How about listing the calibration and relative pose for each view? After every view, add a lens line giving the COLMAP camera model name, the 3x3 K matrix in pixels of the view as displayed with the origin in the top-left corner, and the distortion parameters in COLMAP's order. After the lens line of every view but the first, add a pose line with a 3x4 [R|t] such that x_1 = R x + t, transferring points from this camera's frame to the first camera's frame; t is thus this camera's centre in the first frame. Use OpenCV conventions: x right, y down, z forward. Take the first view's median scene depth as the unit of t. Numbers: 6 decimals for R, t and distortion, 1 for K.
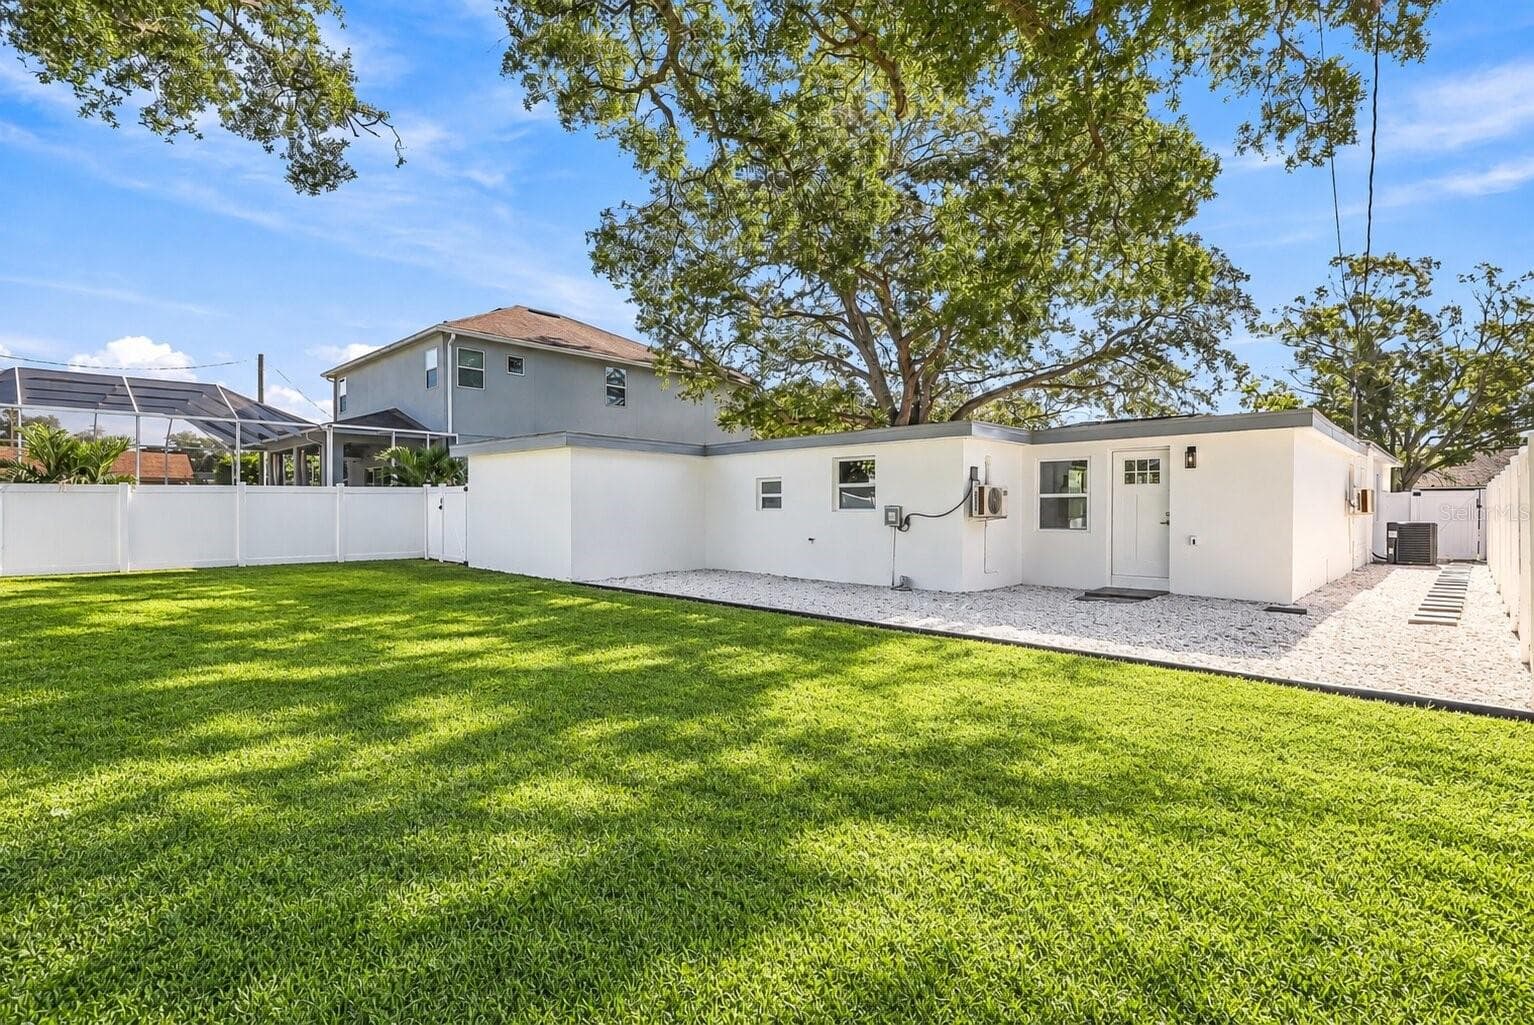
lens RADIAL K [[646.5, 0, 847.2], [0, 646.5, 510.0], [0, 0, 1]] dist [-0.026173, -0.000315]
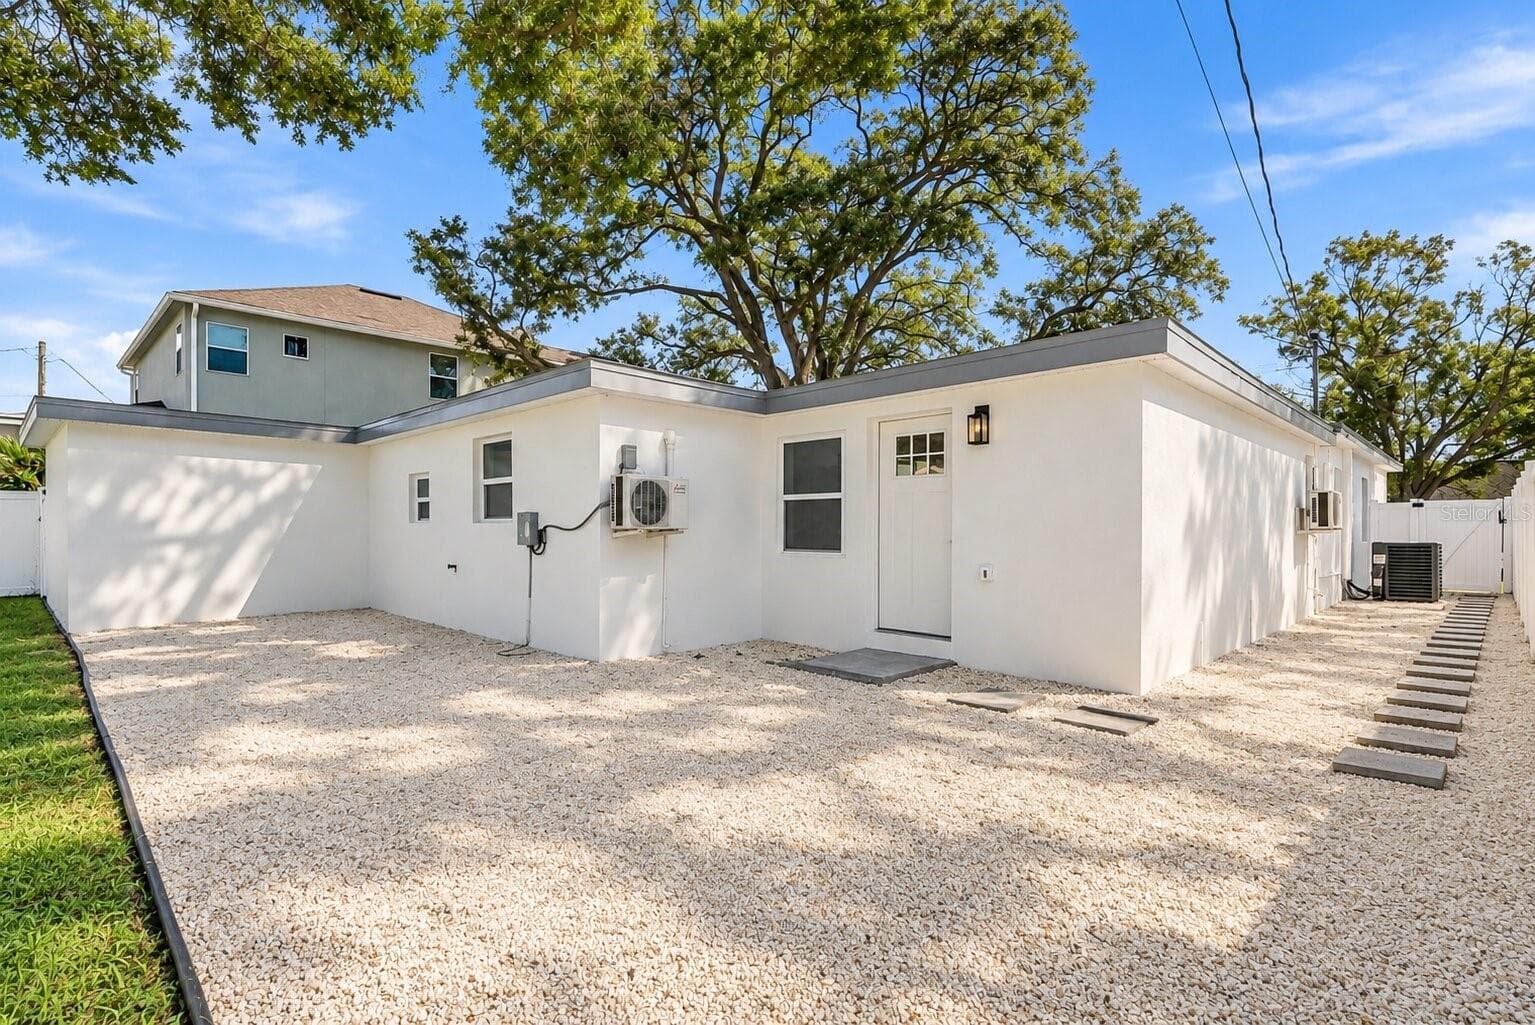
lens RADIAL K [[751.4, 0, 751.8], [0, 751.4, 519.0], [0, 0, 1]] dist [-0.021520, 0.000801]
pose [[0.999960, 0.001445, -0.008827, 0.239526], [-0.001551, 0.999927, -0.012013, 0.006496], [0.008809, 0.012026, 0.999889, 0.236509]]
